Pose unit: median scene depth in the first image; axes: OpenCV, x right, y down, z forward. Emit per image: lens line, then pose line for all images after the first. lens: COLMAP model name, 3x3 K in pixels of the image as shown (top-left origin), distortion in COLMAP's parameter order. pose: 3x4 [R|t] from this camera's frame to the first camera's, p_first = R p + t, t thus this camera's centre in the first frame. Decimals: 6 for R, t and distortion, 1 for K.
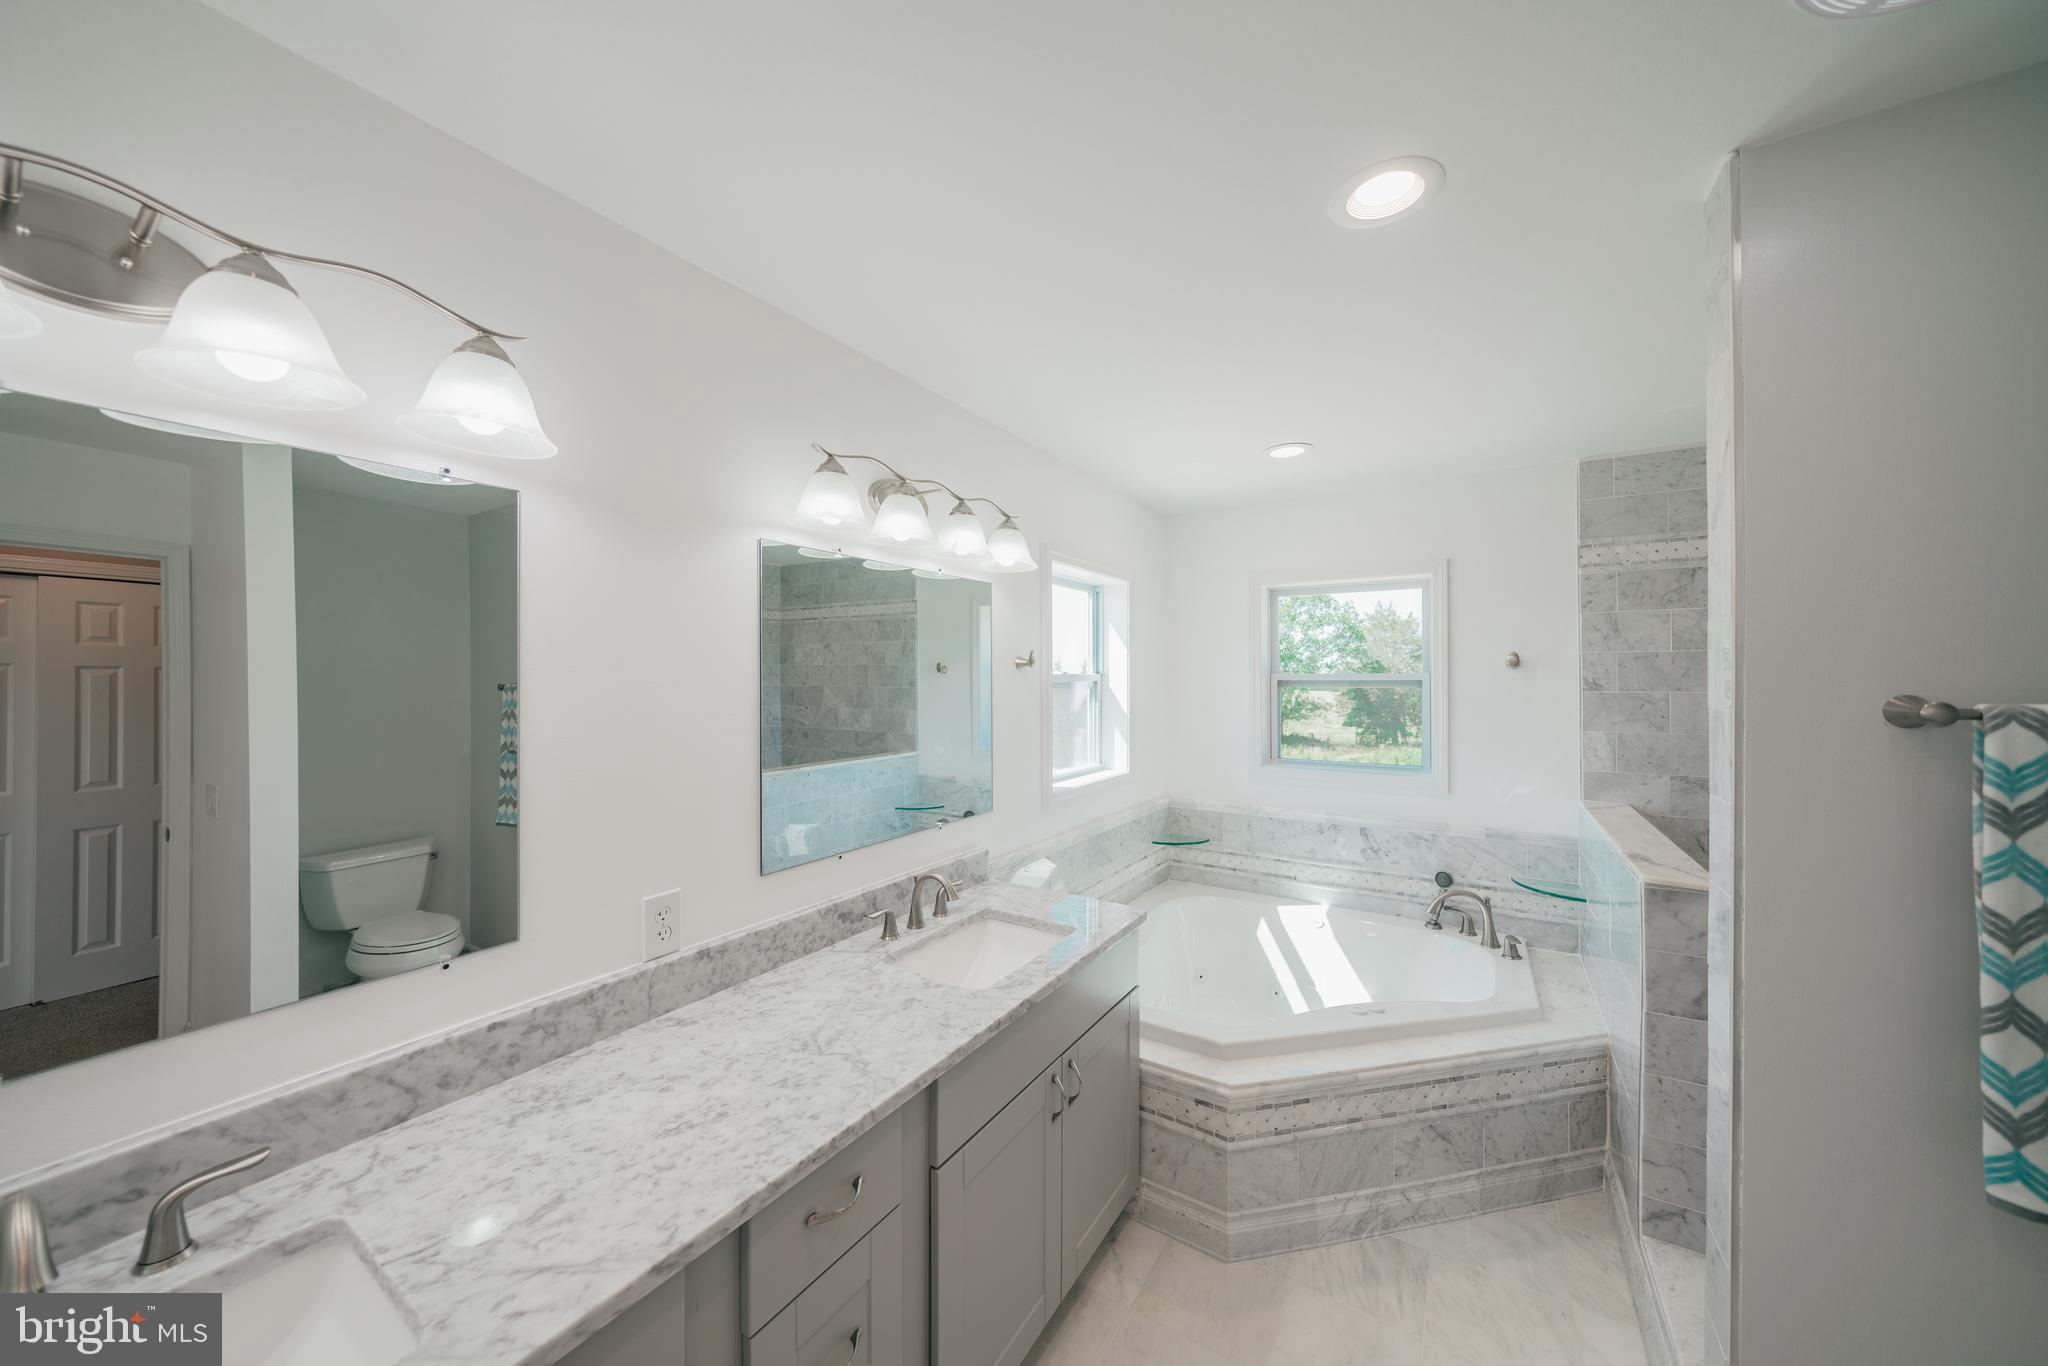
lens RADIAL K [[736.1, 0, 1016.6], [0, 736.1, 671.3], [0, 0, 1]] dist [0.002931, -0.000861]
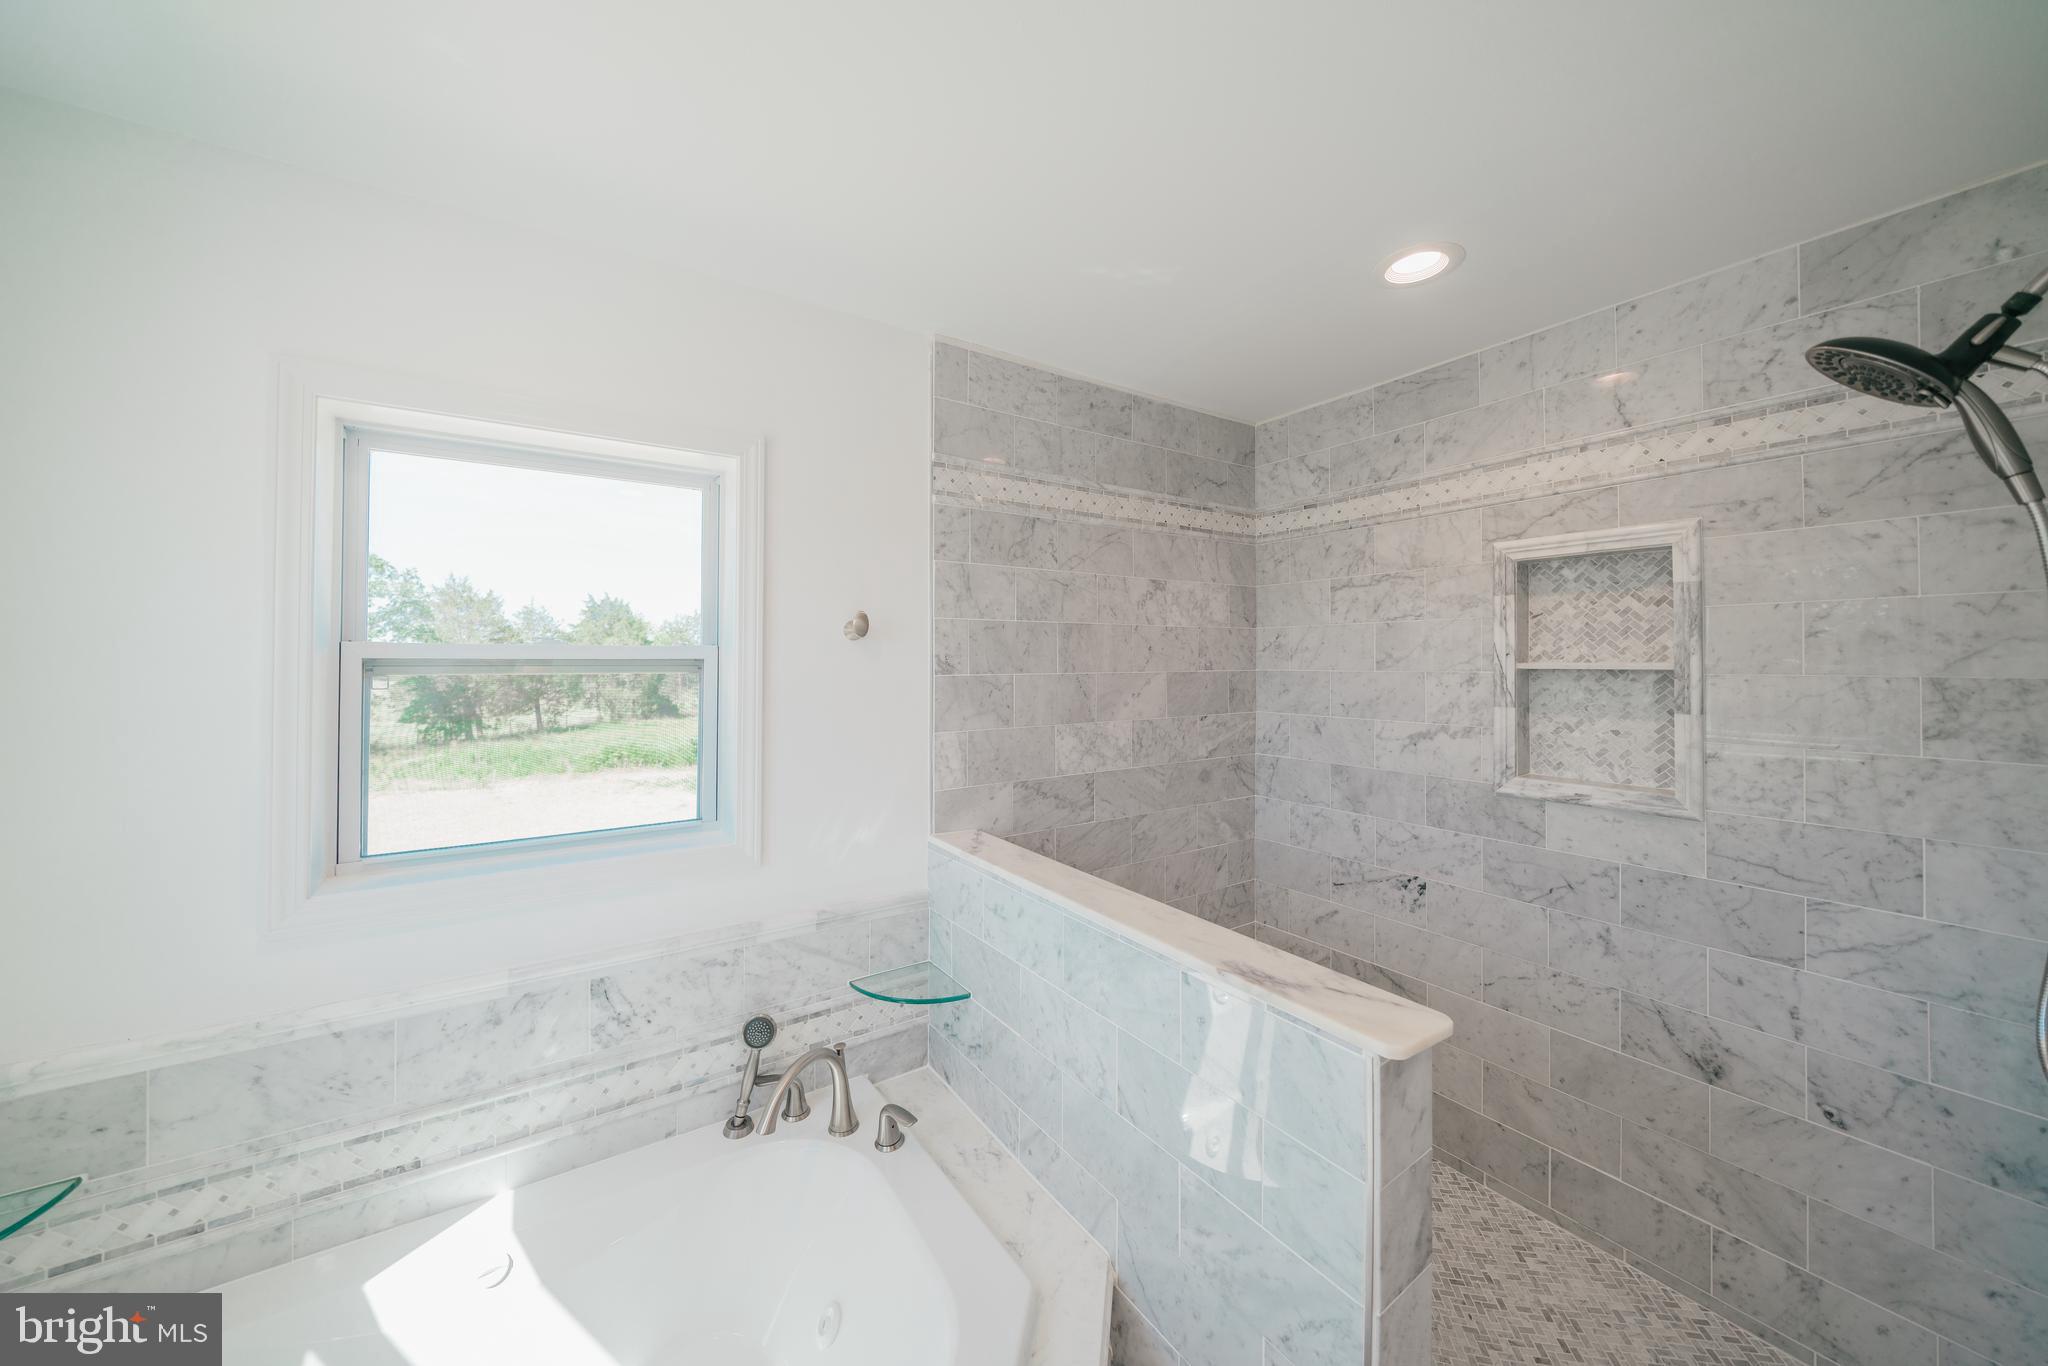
lens RADIAL K [[736.1, 0, 1020.2], [0, 736.1, 648.4], [0, 0, 1]] dist [0.002931, -0.000861]
pose [[0.434328, 0.016706, 0.900600, 0.174509], [-0.006333, 0.999860, -0.015493, 0.011923], [-0.900733, 0.001026, 0.434373, 0.589181]]
